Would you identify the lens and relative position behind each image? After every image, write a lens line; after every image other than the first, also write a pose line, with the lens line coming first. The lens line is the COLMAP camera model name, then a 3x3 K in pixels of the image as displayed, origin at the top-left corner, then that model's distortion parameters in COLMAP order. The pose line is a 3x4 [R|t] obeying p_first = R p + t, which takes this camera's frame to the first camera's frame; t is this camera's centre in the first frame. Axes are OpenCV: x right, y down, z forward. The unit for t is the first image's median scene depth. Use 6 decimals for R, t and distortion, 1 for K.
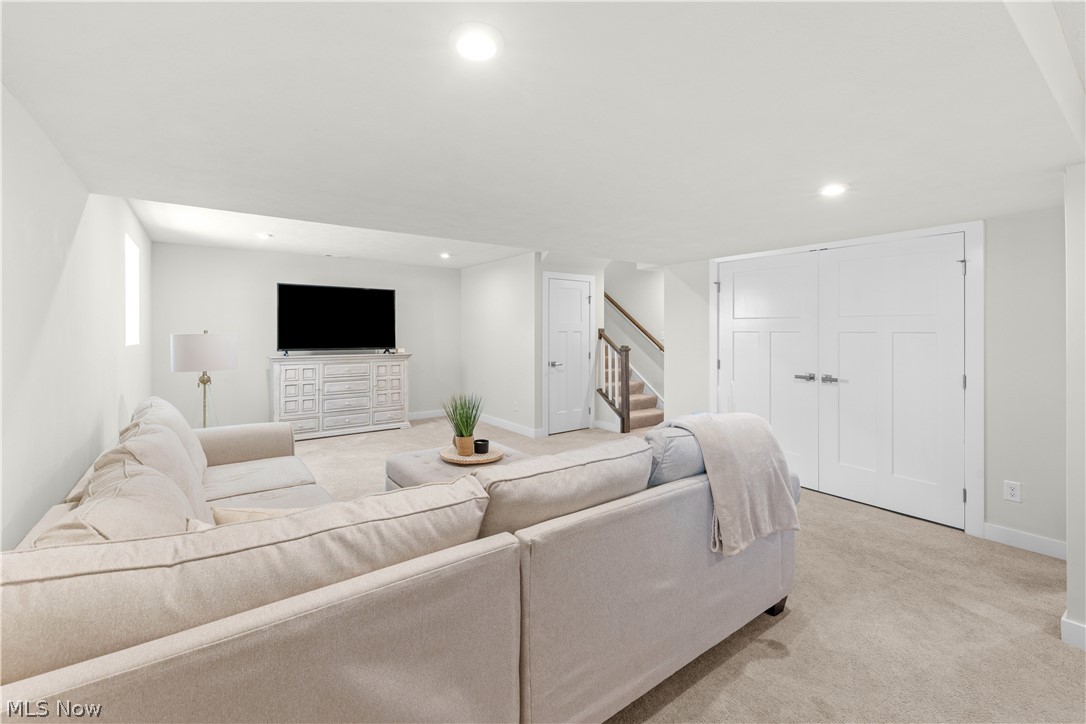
lens RADIAL K [[464.6, 0, 535.9], [0, 464.6, 333.9], [0, 0, 1]] dist [-0.000325, 0.000018]
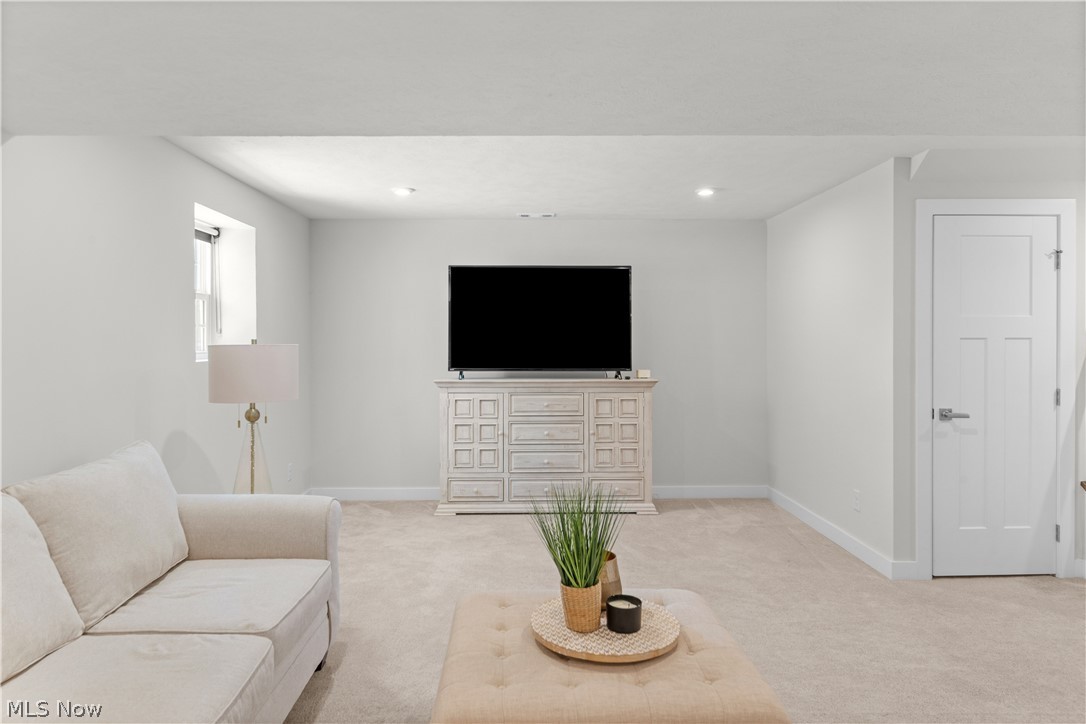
lens RADIAL K [[708.8, 0, 540.0], [0, 708.8, 350.6], [0, 0, 1]] dist [0.009097, -0.002410]
pose [[0.820335, 0.004474, -0.571866, 0.107018], [0.000908, 0.999958, 0.009126, -0.000288], [0.571883, -0.008005, 0.820296, 0.249910]]
